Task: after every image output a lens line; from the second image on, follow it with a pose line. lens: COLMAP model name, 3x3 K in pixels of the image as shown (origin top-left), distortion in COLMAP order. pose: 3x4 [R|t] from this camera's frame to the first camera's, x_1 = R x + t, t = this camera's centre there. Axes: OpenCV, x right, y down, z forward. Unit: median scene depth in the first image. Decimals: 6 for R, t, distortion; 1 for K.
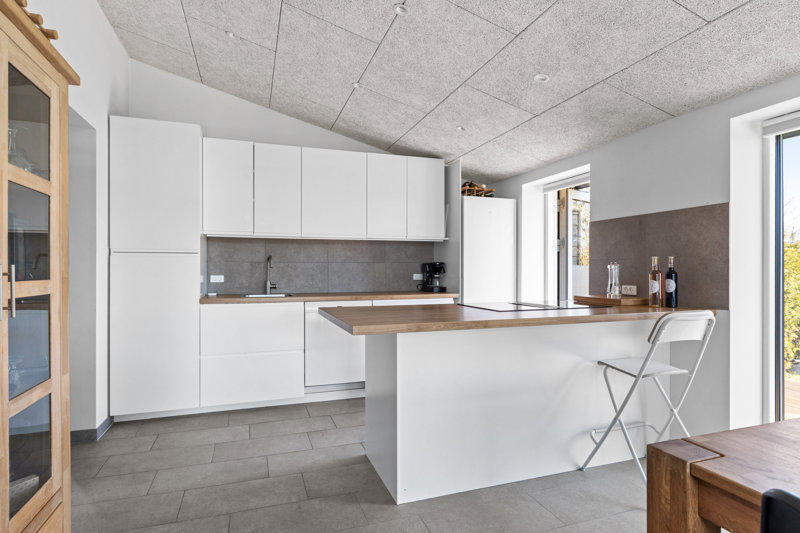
lens RADIAL K [[419.6, 0, 397.8], [0, 419.6, 269.6], [0, 0, 1]] dist [-0.000801, -0.000062]
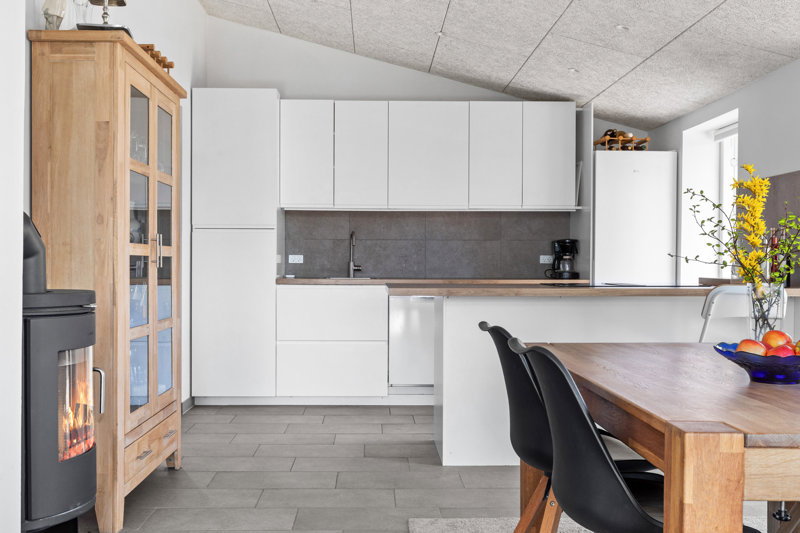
lens RADIAL K [[783.5, 0, 400.0], [0, 783.5, 266.5], [0, 0, 1]] dist [-0.006493, -0.006815]
pose [[0.955240, 0.005544, -0.295781, 0.240389], [-0.003843, 0.999973, 0.006331, 0.025332], [0.295808, -0.004911, 0.955235, -0.456143]]
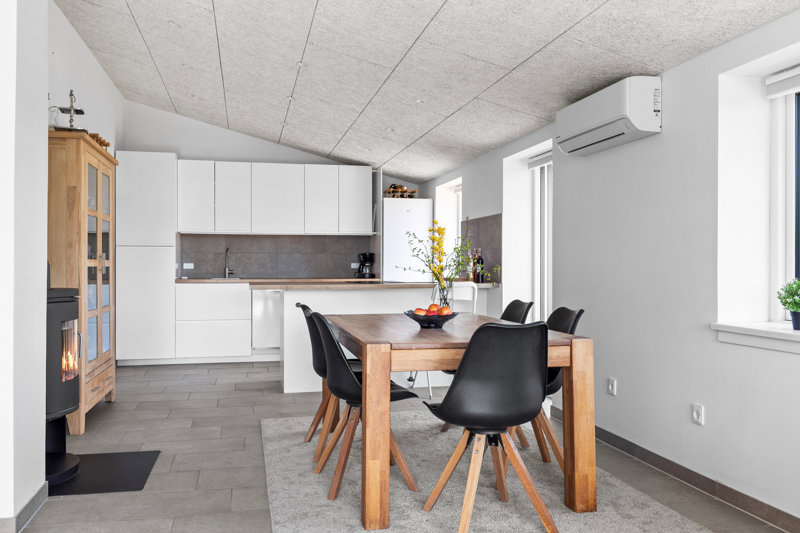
lens RADIAL K [[587.2, 0, 368.9], [0, 587.2, 266.2], [0, 0, 1]] dist [0.004062, 0.001429]
pose [[0.992075, 0.001255, -0.125639, 0.329396], [-0.000904, 0.999996, 0.002851, 0.016132], [0.125642, -0.002715, 0.992072, -0.685325]]
